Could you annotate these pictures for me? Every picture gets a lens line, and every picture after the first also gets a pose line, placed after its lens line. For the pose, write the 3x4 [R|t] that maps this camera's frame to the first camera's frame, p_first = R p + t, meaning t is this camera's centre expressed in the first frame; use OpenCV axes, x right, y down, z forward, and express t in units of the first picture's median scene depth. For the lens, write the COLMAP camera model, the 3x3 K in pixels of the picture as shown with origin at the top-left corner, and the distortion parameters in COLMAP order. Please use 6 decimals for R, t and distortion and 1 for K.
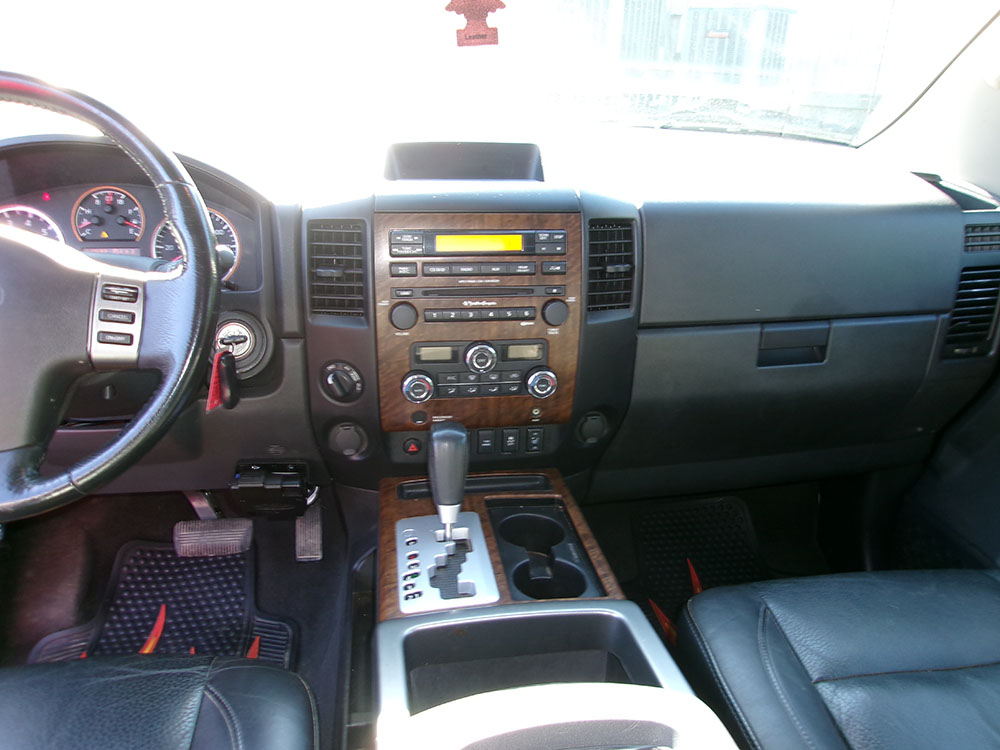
lens RADIAL K [[790.0, 0, 500.0], [0, 790.0, 375.0], [0, 0, 1]] dist [-0.023303, 0.061052]
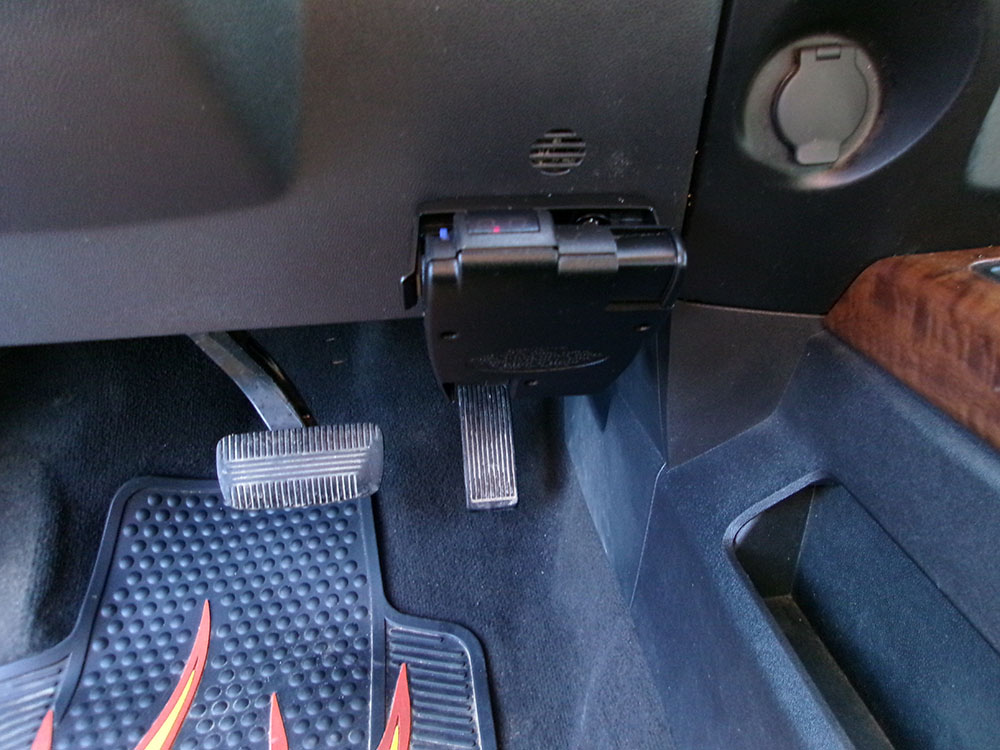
lens RADIAL K [[790.0, 0, 500.0], [0, 790.0, 375.0], [0, 0, 1]] dist [-0.023303, 0.061052]
pose [[0.998927, -0.036962, -0.027902, -0.223790], [0.039472, 0.994644, 0.095528, 0.108973], [0.024222, -0.096527, 0.995036, 0.528632]]
